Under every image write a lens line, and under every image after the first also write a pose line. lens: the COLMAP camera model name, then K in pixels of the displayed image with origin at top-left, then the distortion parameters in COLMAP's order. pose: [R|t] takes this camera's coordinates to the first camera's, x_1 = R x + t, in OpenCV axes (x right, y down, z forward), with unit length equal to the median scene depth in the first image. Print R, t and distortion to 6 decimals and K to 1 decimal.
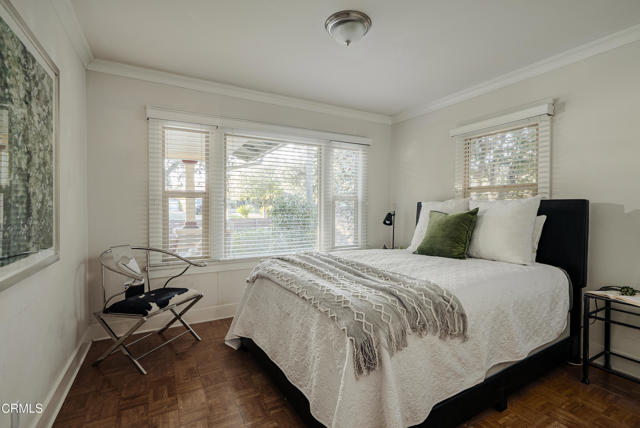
lens RADIAL K [[295.5, 0, 320.0], [0, 295.5, 214.0], [0, 0, 1]] dist [0.000487, 0.000023]
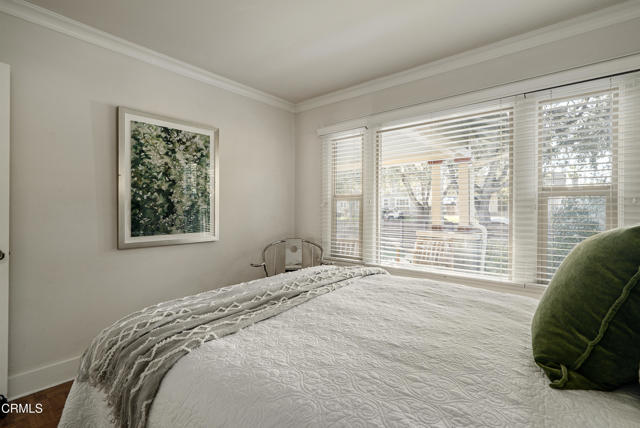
lens RADIAL K [[295.5, 0, 320.0], [0, 295.5, 214.0], [0, 0, 1]] dist [0.000487, 0.000023]
pose [[0.376938, 0.007325, -0.926210, 1.092598], [-0.019934, 0.999801, -0.000205, -0.008553], [0.926024, 0.018540, 0.377009, 1.091570]]
